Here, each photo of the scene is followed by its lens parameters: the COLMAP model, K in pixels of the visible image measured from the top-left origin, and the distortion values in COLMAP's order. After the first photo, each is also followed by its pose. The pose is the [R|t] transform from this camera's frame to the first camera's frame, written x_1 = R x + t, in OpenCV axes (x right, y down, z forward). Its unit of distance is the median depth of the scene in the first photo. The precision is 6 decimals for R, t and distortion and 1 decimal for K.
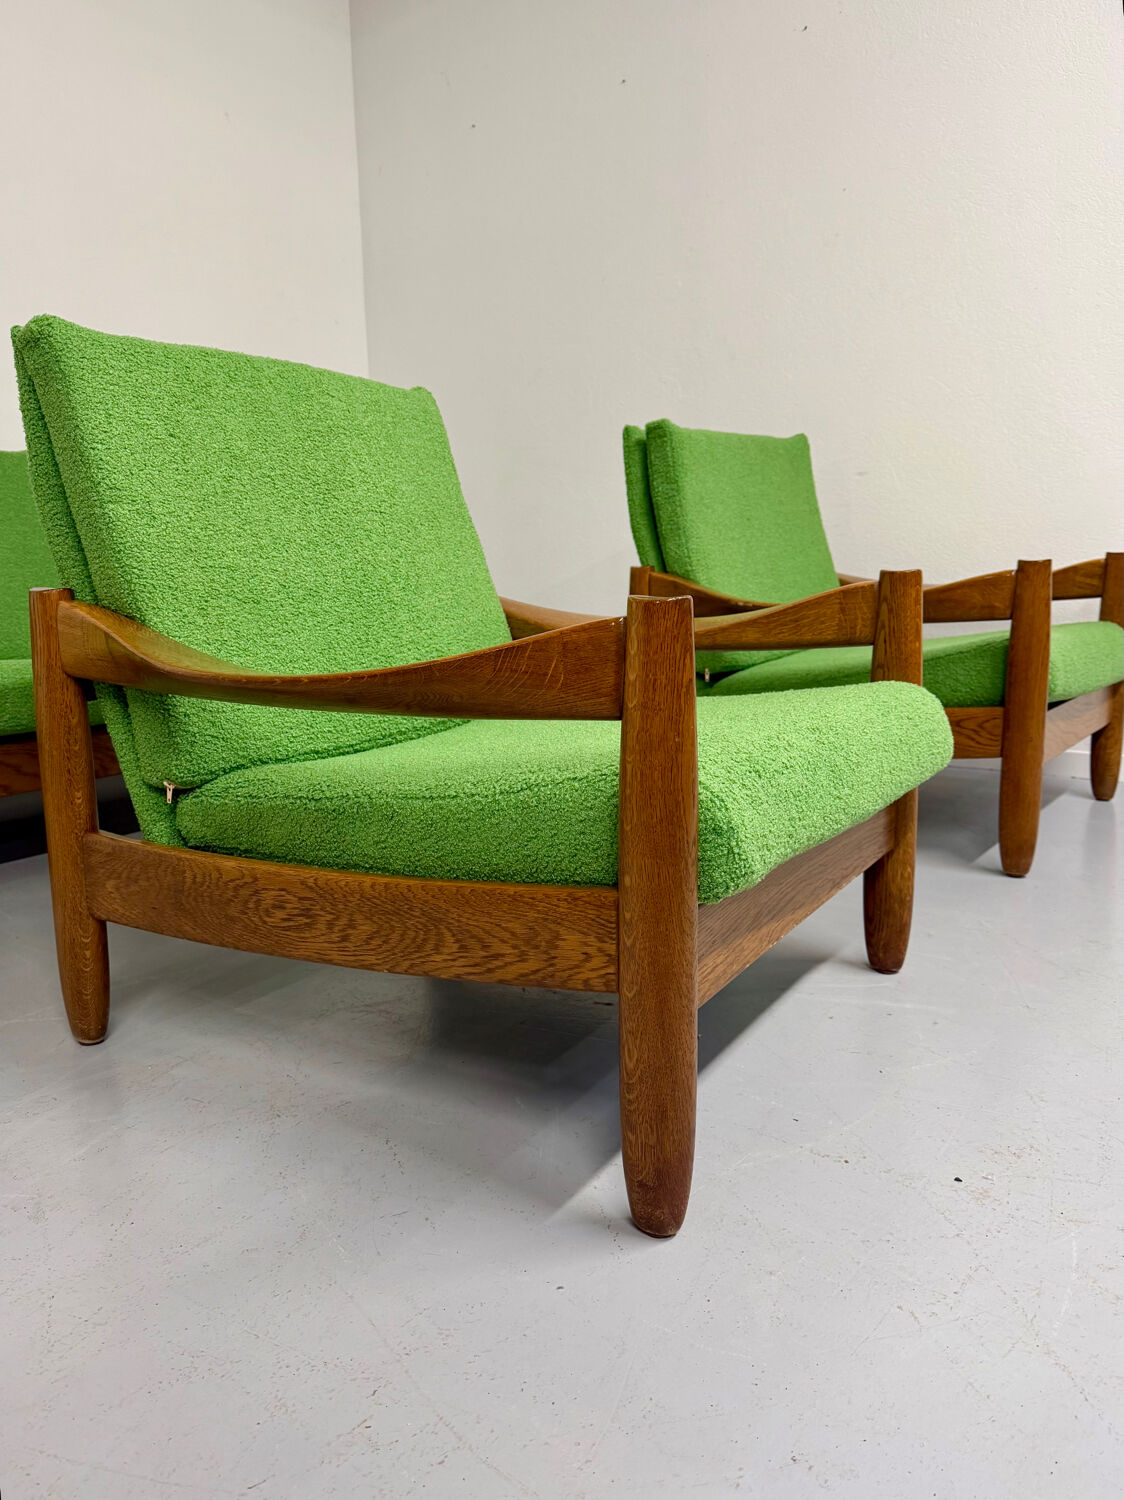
lens RADIAL K [[1173.7, 0, 562.0], [0, 1173.7, 750.0], [0, 0, 1]] dist [0.150652, -0.321733]
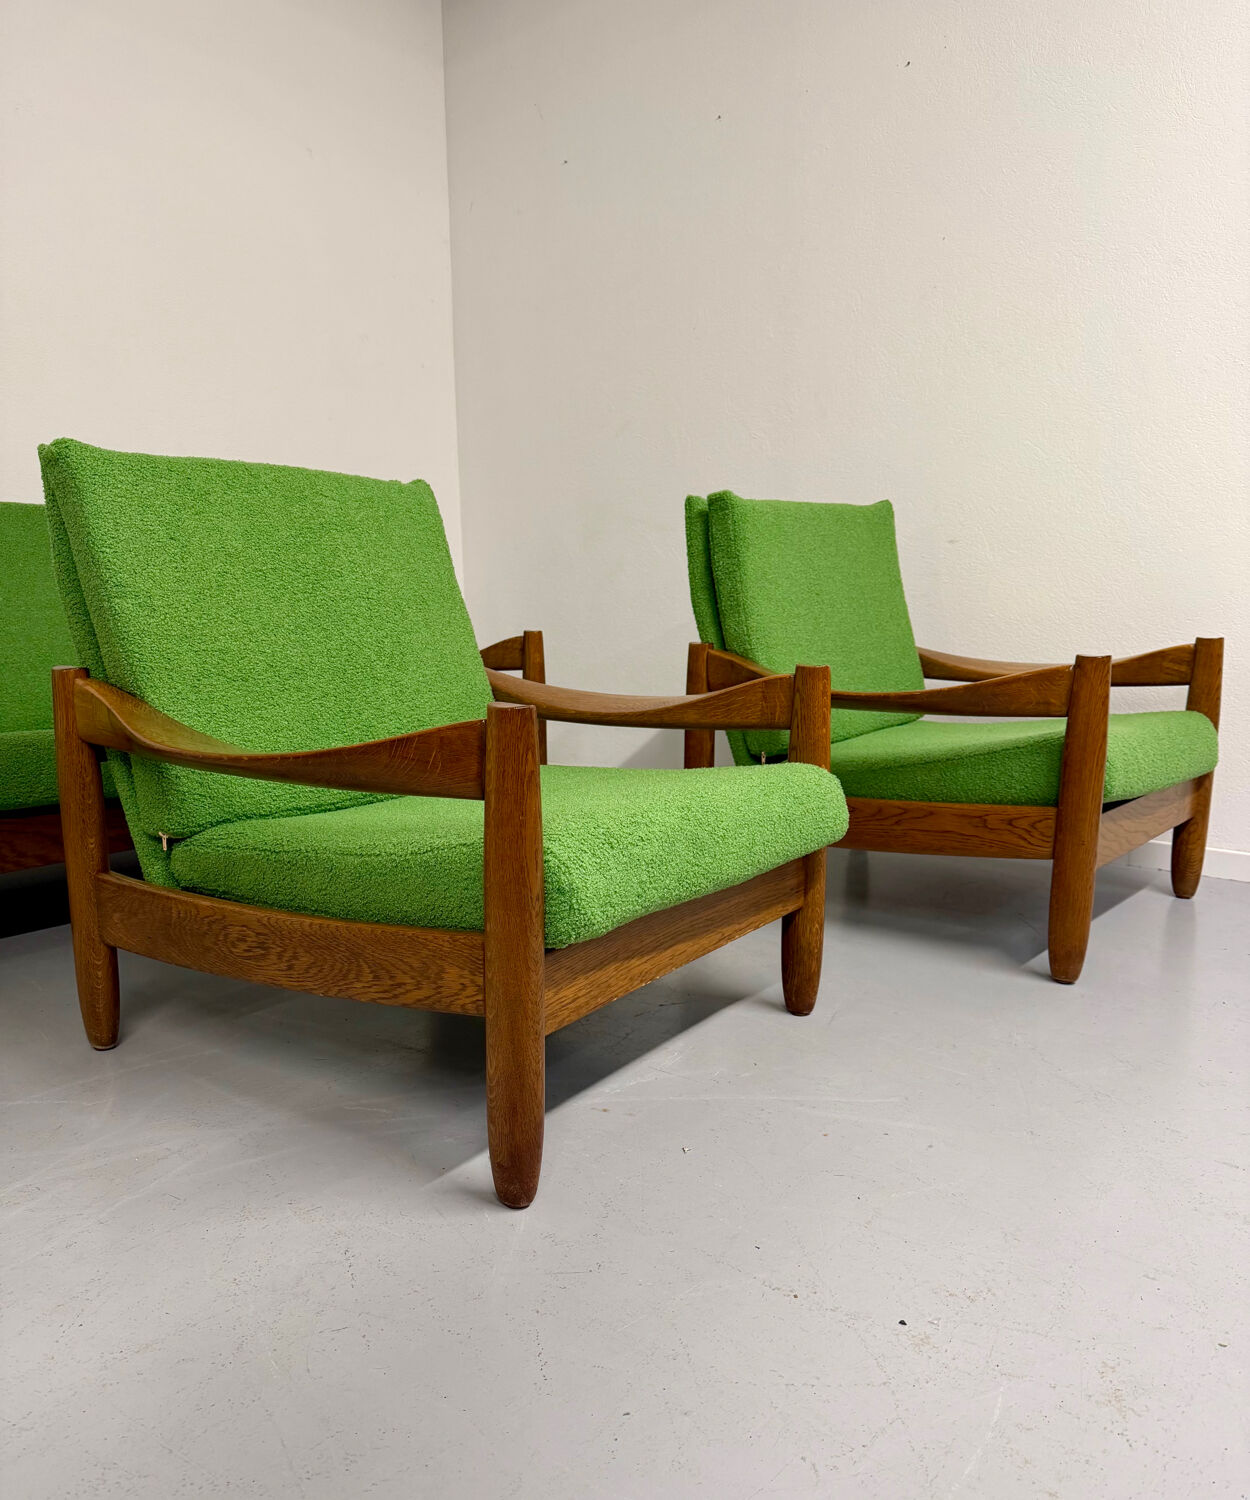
lens RADIAL K [[1231.9, 0, 653.9], [0, 1231.9, 843.2], [0, 0, 1]] dist [0.098709, -0.220770]
pose [[0.999143, 0.030380, -0.028128, 0.200485], [-0.029166, 0.998665, 0.042637, -0.030894], [0.029386, -0.041780, 0.998695, -0.237136]]
